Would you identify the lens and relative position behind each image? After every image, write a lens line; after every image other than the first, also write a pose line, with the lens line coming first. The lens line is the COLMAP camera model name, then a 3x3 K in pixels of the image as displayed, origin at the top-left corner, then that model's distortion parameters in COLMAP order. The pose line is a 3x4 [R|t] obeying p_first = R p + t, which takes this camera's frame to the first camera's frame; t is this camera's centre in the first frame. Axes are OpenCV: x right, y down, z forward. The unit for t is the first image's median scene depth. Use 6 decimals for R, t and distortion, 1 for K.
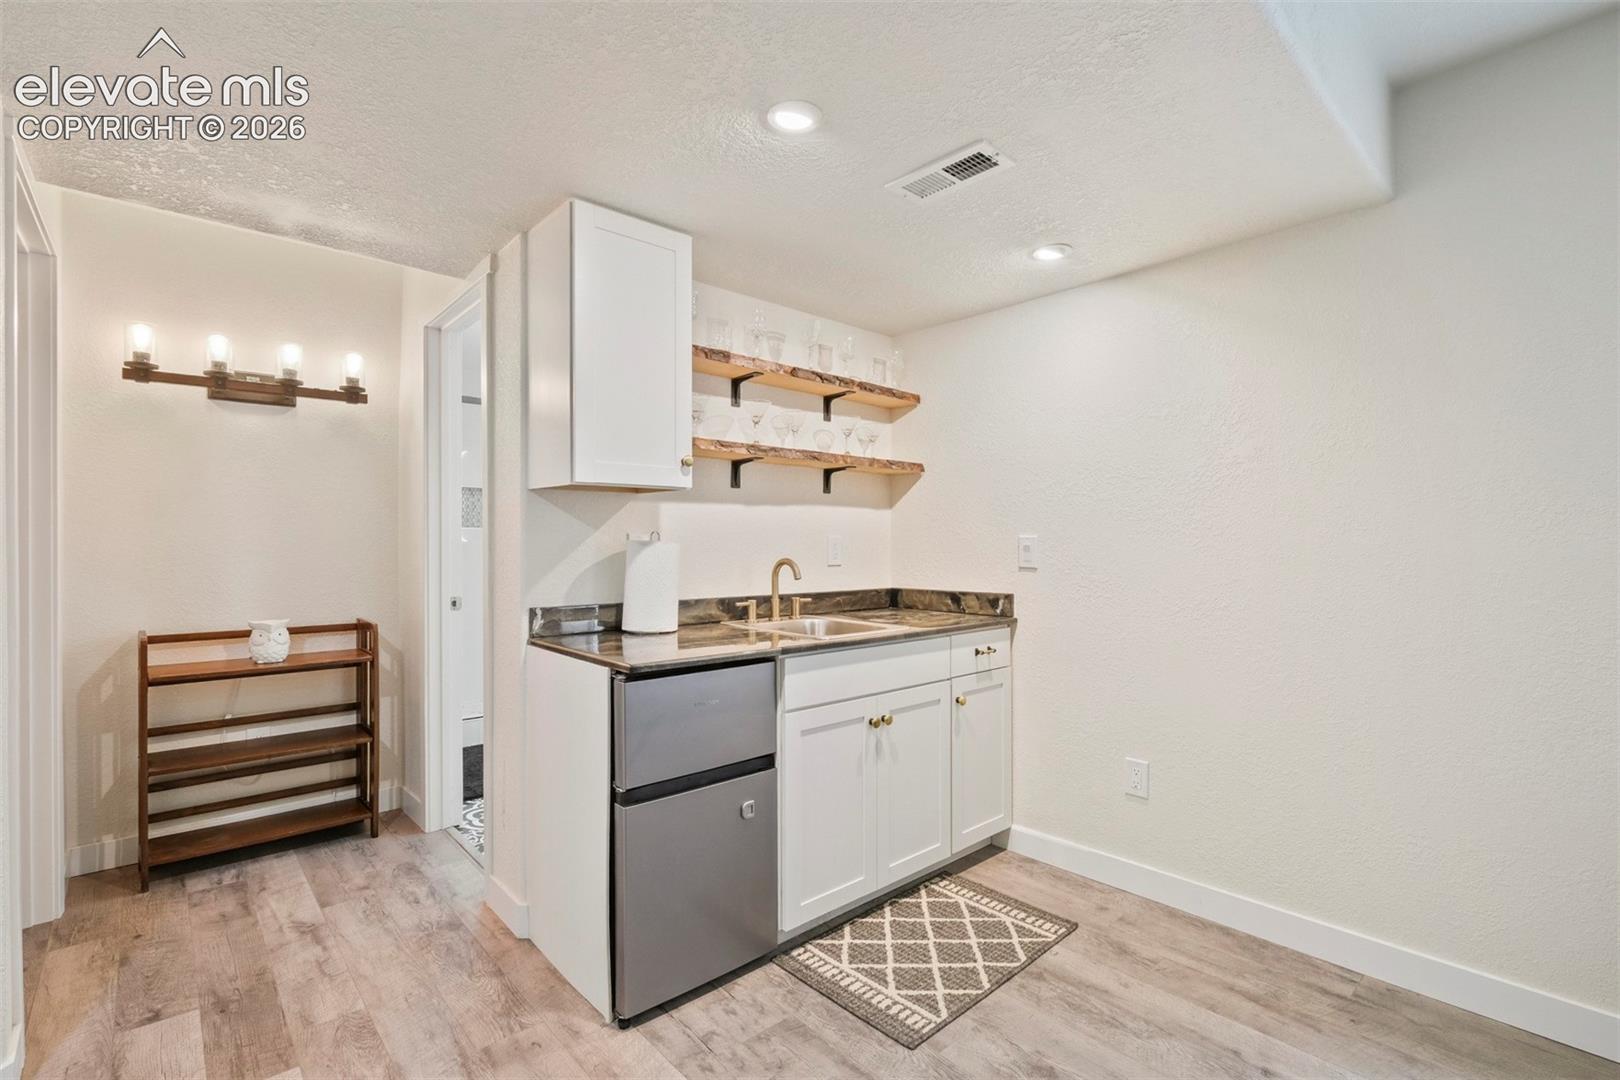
lens RADIAL K [[728.4, 0, 809.1], [0, 728.4, 556.3], [0, 0, 1]] dist [-0.000387, -0.000056]
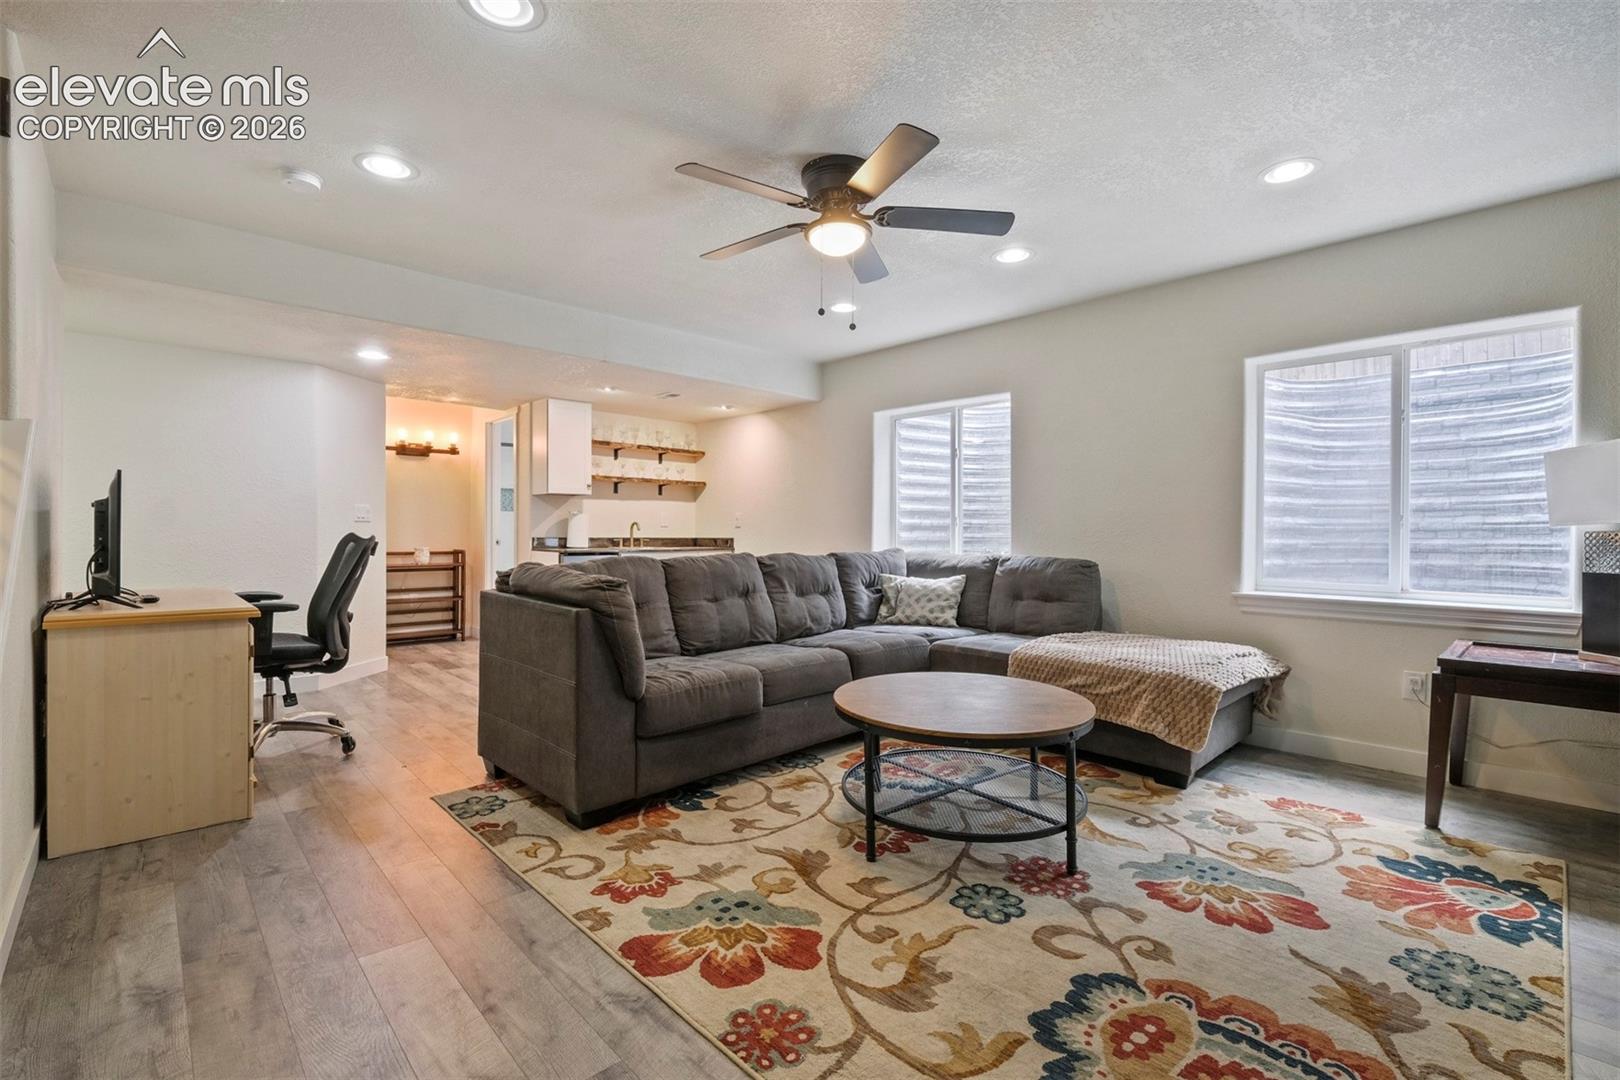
lens RADIAL K [[724.9, 0, 810.0], [0, 724.9, 540.0], [0, 0, 1]] dist [0.000977, 0.000049]
pose [[0.999833, 0.004801, 0.017650, 0.484273], [-0.004594, 0.999920, -0.011755, 0.083690], [-0.017705, 0.011672, 0.999775, -1.373852]]
